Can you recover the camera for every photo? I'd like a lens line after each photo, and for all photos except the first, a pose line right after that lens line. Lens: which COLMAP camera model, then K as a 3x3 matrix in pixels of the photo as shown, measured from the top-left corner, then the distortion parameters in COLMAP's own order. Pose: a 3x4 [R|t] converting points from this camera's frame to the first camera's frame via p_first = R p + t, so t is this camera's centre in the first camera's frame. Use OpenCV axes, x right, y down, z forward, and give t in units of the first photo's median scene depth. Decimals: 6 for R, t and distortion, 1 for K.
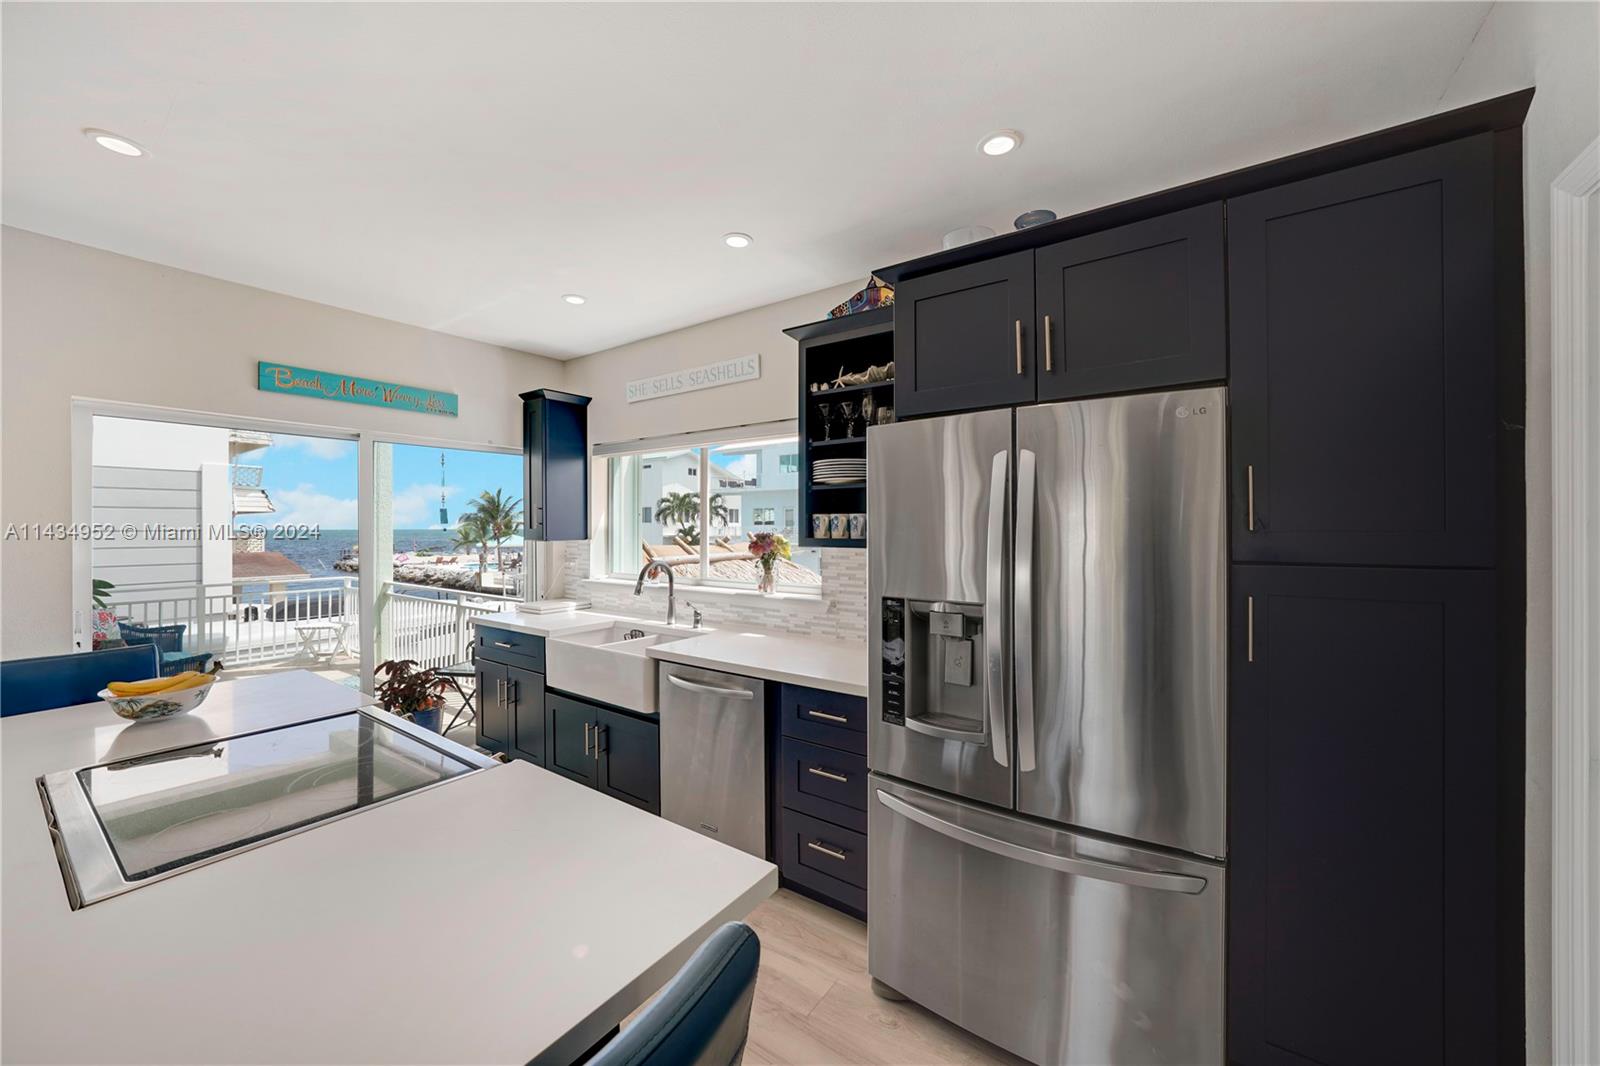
lens RADIAL K [[584.9, 0, 794.2], [0, 584.9, 529.2], [0, 0, 1]] dist [-0.018140, 0.000549]
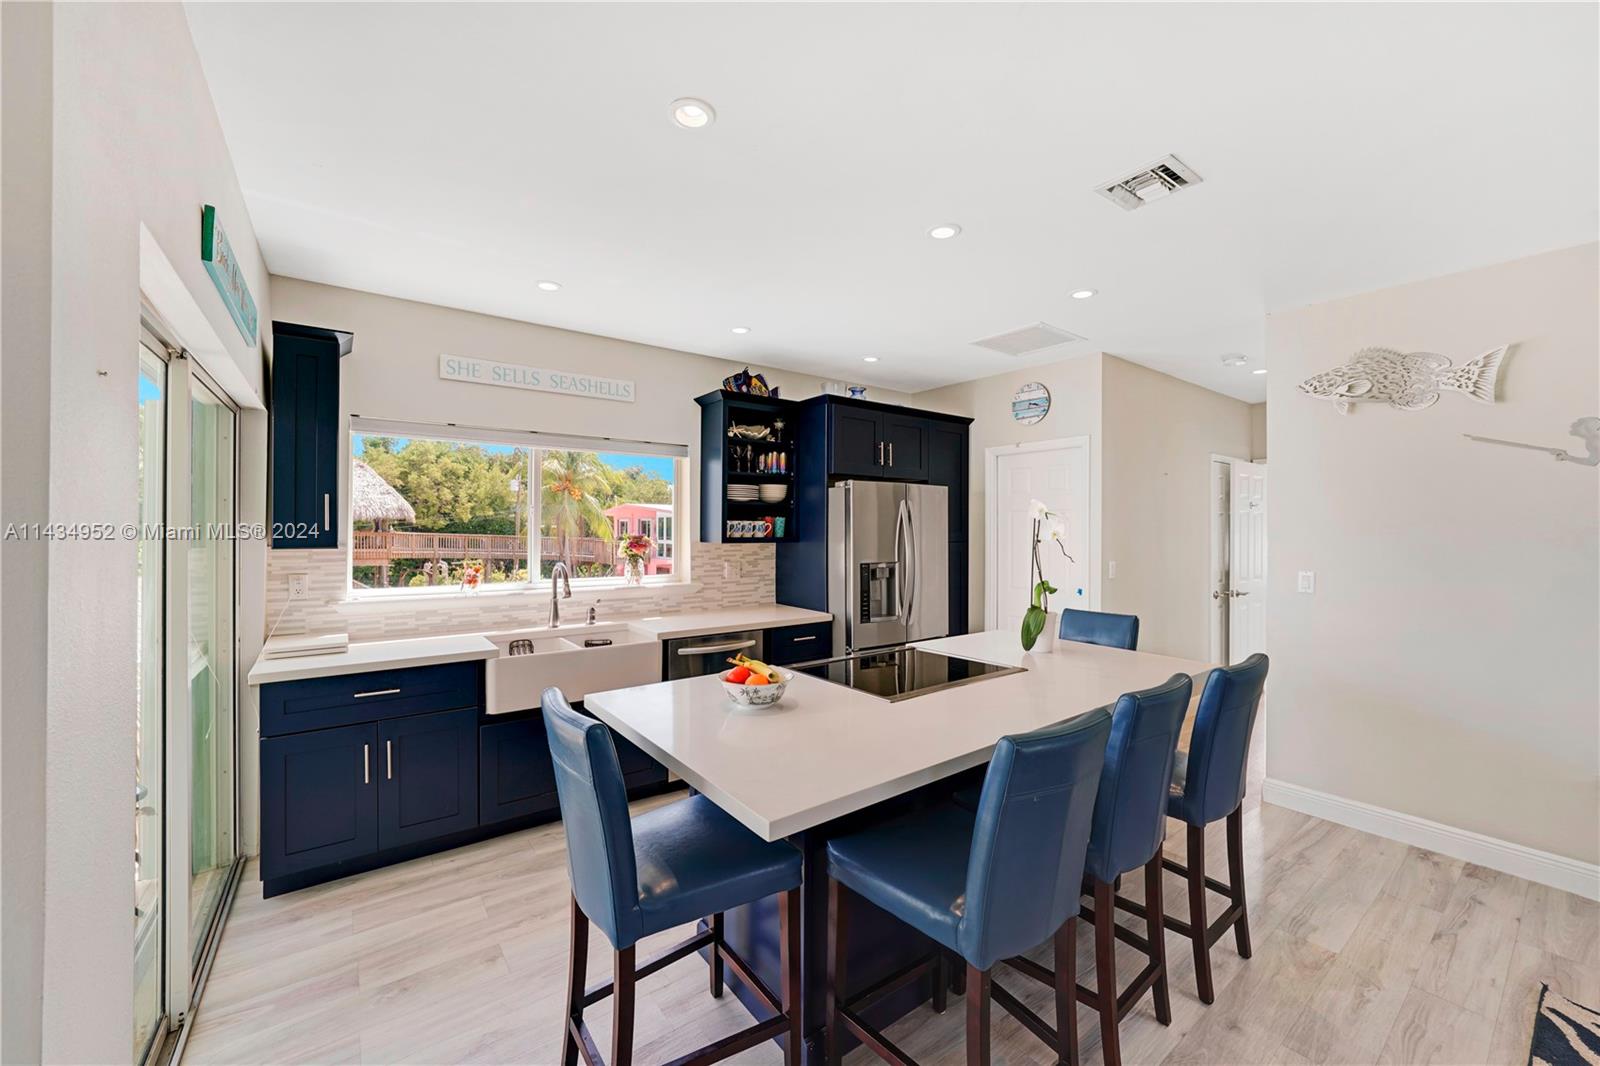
lens RADIAL K [[629.7, 0, 802.8], [0, 629.7, 522.2], [0, 0, 1]] dist [-0.014150, 0.002294]
pose [[0.310779, 0.012818, 0.950396, -1.029080], [-0.001298, 0.999914, -0.013061, -0.001340], [-0.950481, 0.002825, 0.310769, 0.250896]]
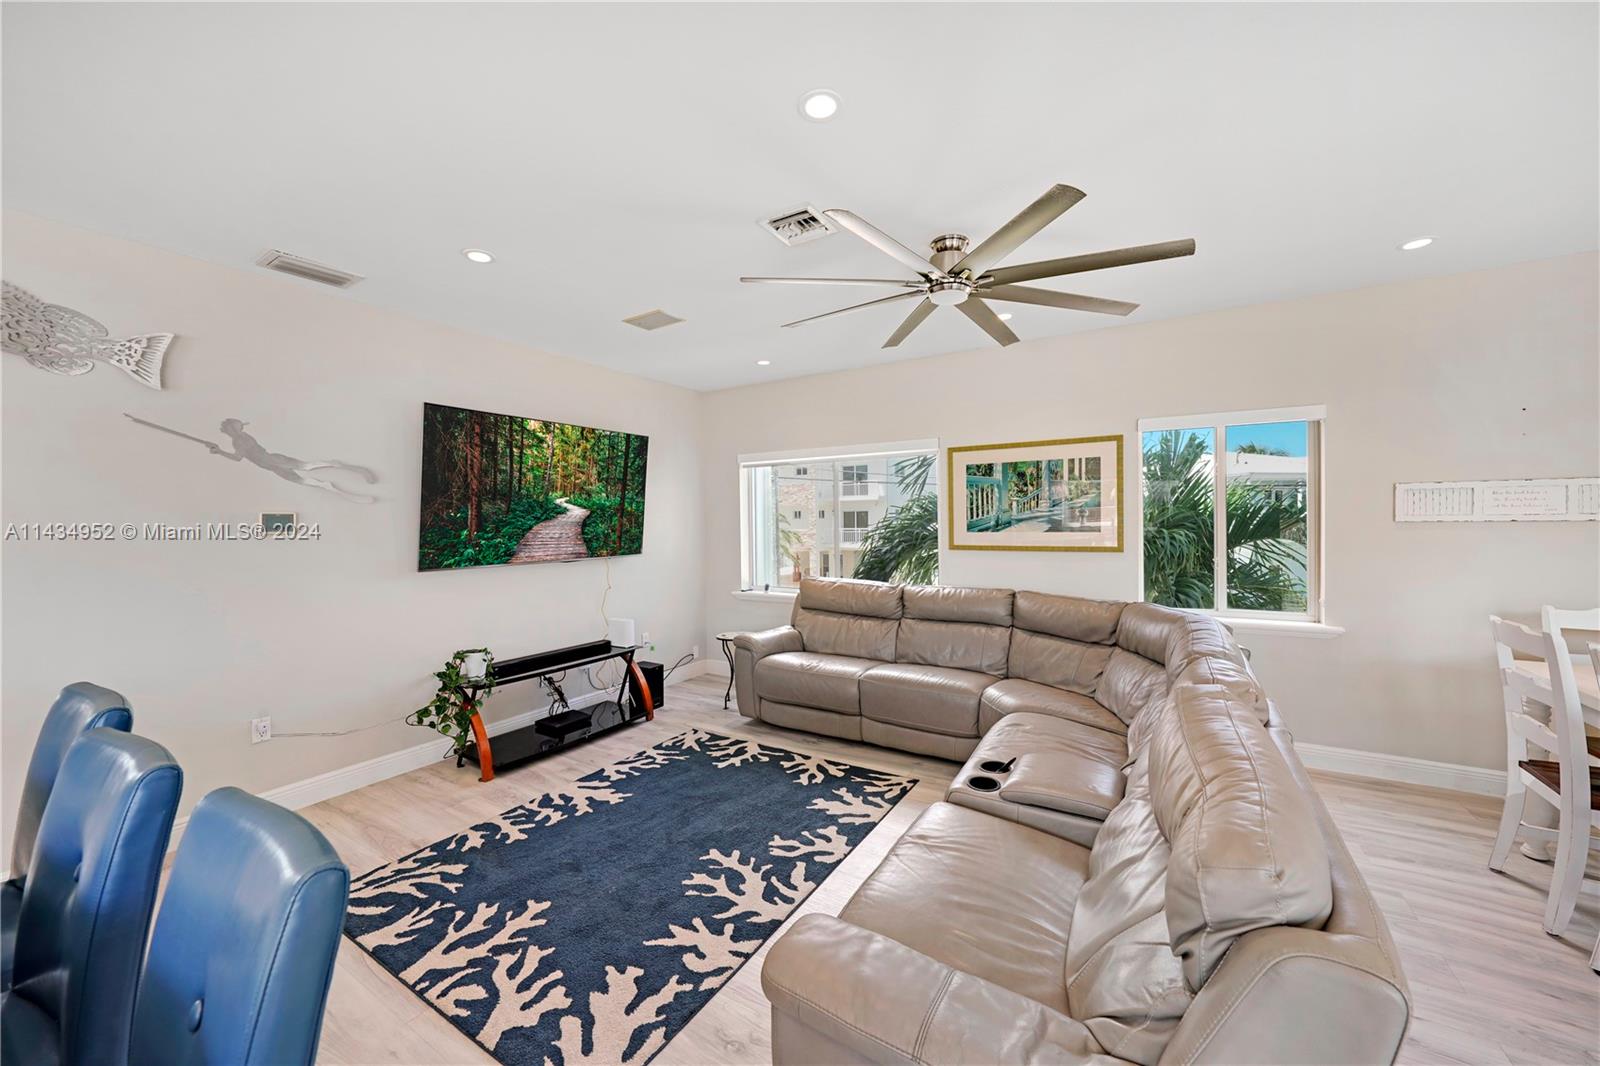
lens RADIAL K [[584.9, 0, 805.1], [0, 584.9, 538.7], [0, 0, 1]] dist [-0.018140, 0.000549]
pose [[-0.997765, 0.015282, -0.065045, -0.781545], [0.013567, 0.999551, 0.026726, 0.017126], [0.065425, 0.025784, -0.997524, 0.430588]]
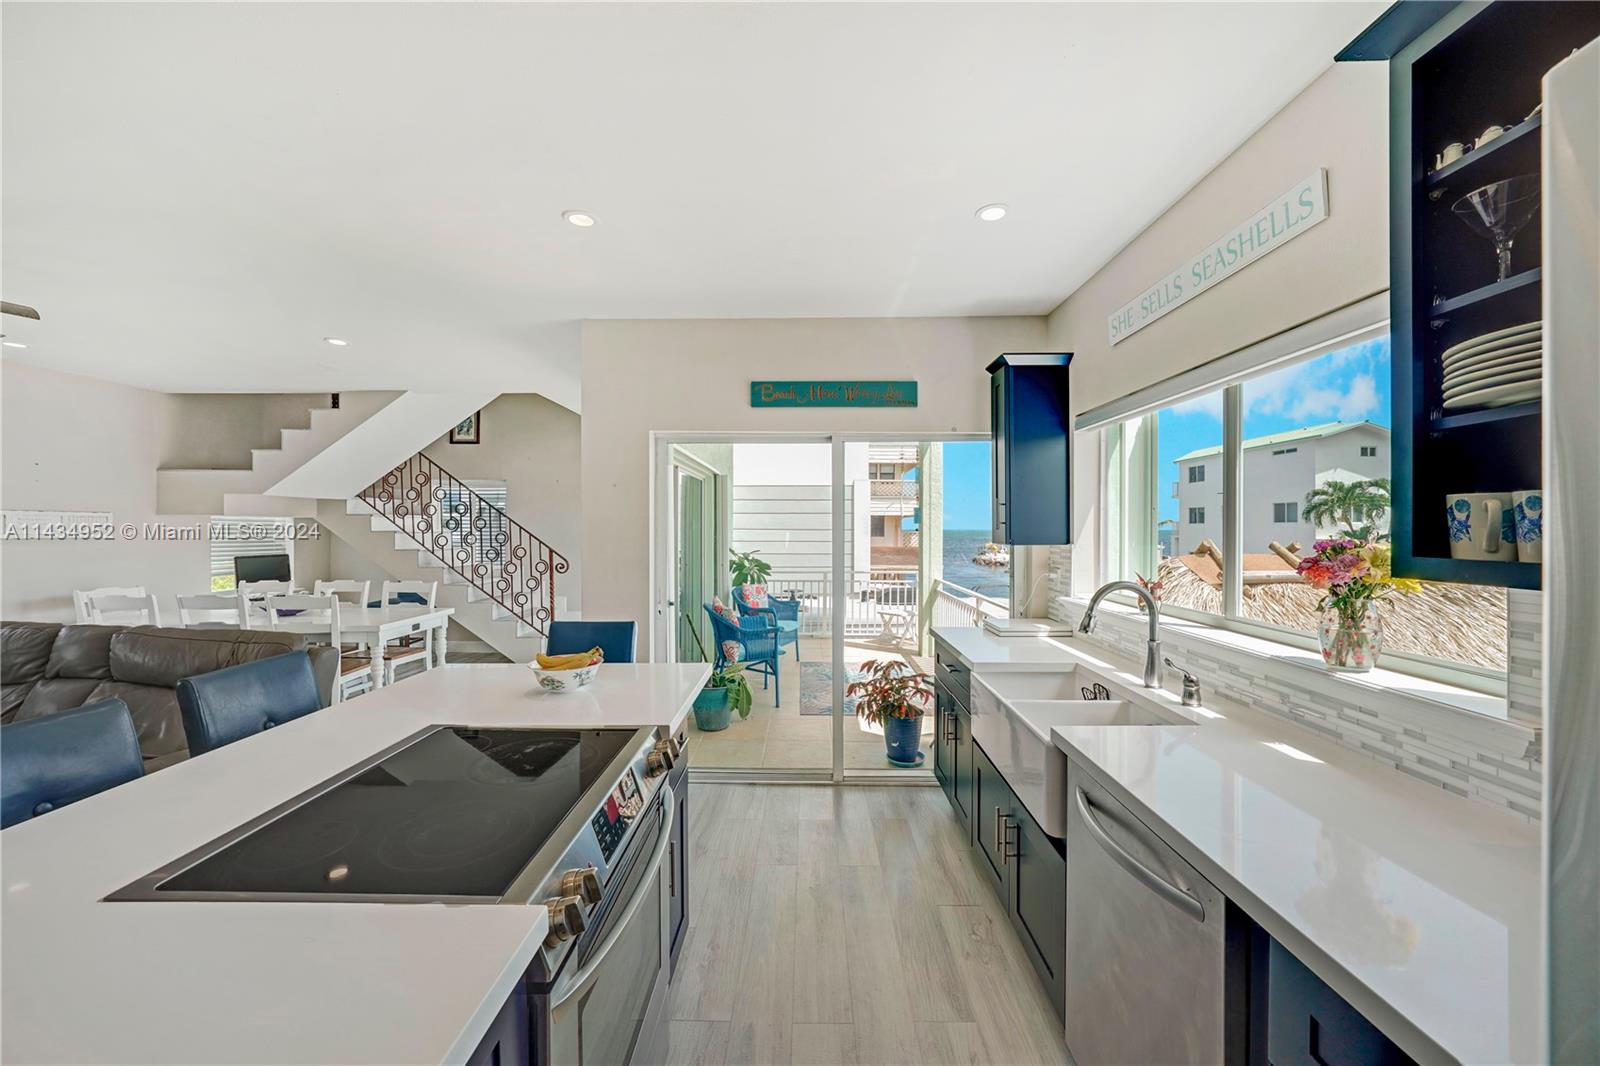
lens RADIAL K [[584.9, 0, 814.3], [0, 584.9, 528.9], [0, 0, 1]] dist [-0.018140, 0.000549]
pose [[0.584386, 0.003884, -0.811467, 0.069621], [-0.005108, 0.999986, 0.001109, -0.001114], [0.811460, 0.003497, 0.584398, 0.338660]]
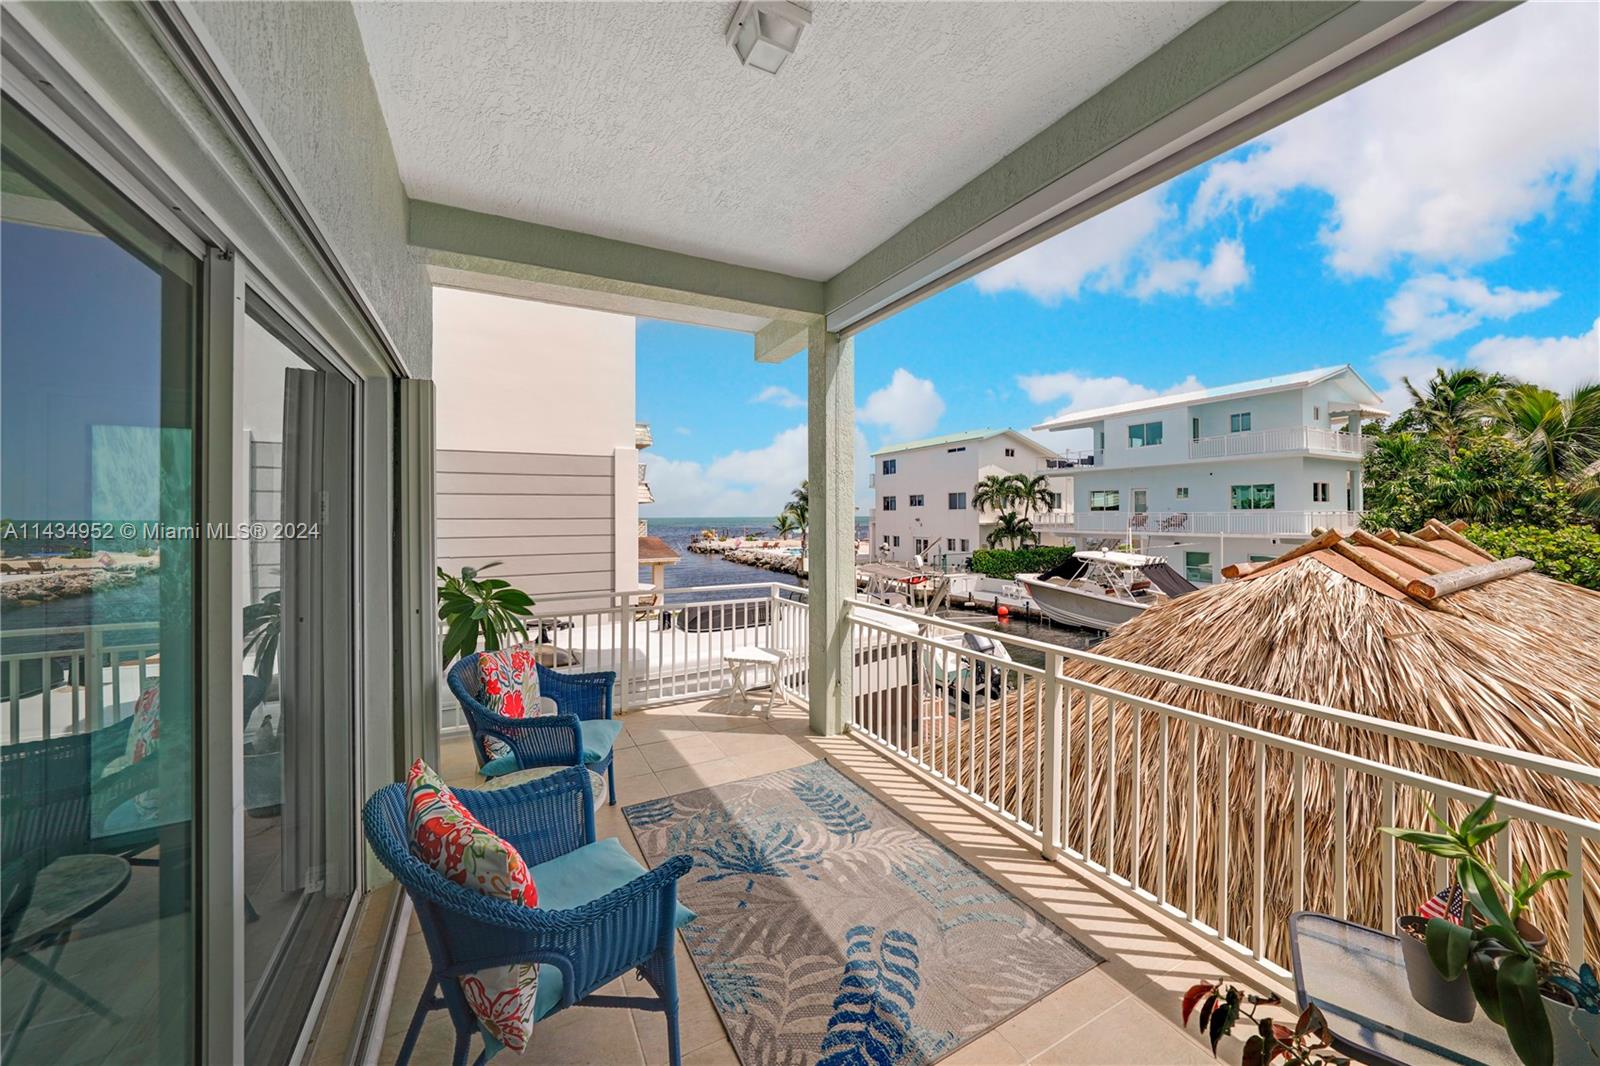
lens RADIAL K [[580.3, 0, 810.9], [0, 580.3, 517.5], [0, 0, 1]] dist [-0.001516, 0.000051]
pose [[0.898334, -0.002591, -0.439305, -0.847017], [0.003431, 0.999993, 0.001118, 0.002689], [0.439299, -0.002511, 0.898337, 0.755684]]
